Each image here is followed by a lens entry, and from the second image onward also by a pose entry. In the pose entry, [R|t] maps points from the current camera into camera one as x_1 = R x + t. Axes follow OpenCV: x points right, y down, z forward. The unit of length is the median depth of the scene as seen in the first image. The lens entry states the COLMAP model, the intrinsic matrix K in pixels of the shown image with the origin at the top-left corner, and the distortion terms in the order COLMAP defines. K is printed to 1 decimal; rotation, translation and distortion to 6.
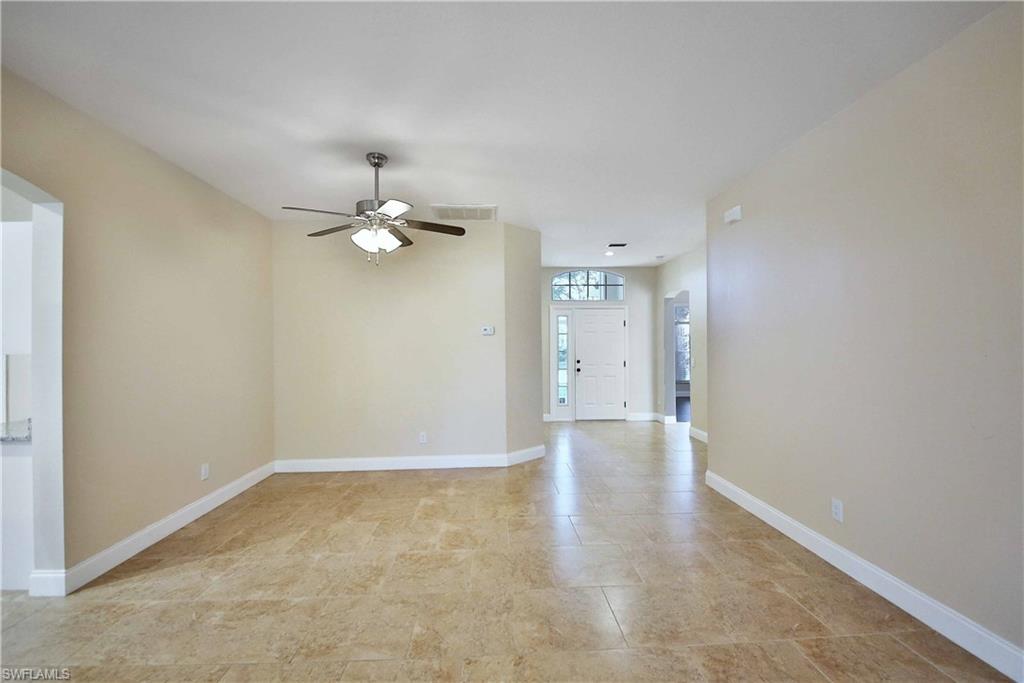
lens RADIAL K [[423.0, 0, 514.8], [0, 423.0, 339.5], [0, 0, 1]] dist [-0.016625, -0.001419]
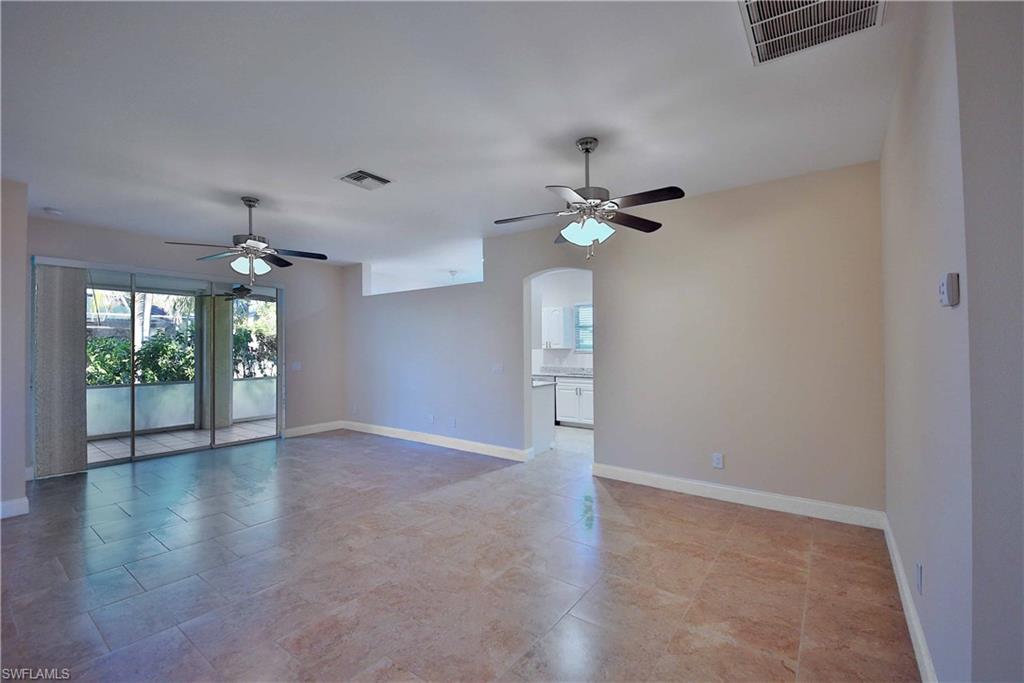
lens RADIAL K [[423.0, 0, 515.9], [0, 423.0, 342.6], [0, 0, 1]] dist [-0.016625, -0.001419]
pose [[-0.628508, 0.004734, -0.777789, 0.386337], [0.019126, 0.999773, -0.009371, 0.008201], [0.777568, -0.020766, -0.628456, 1.136792]]
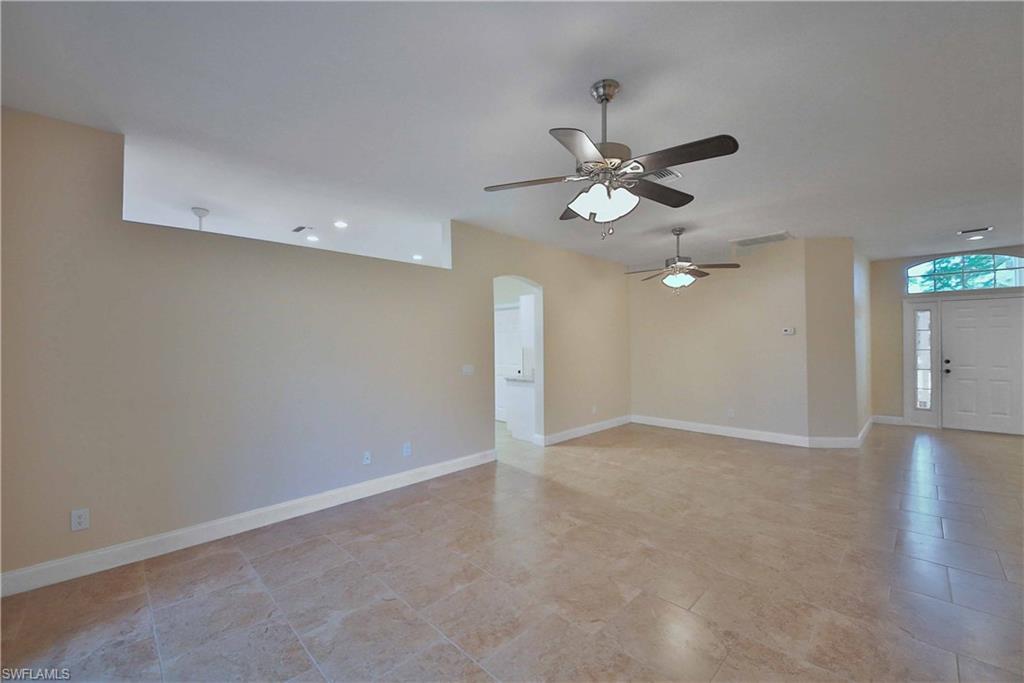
lens RADIAL K [[402.4, 0, 509.1], [0, 402.4, 340.9], [0, 0, 1]] dist [-0.008925, -0.000707]
pose [[0.656163, -0.000054, -0.754619, 0.327243], [0.010704, 0.999900, 0.009236, -0.014744], [0.754543, -0.014138, 0.656098, -0.413011]]
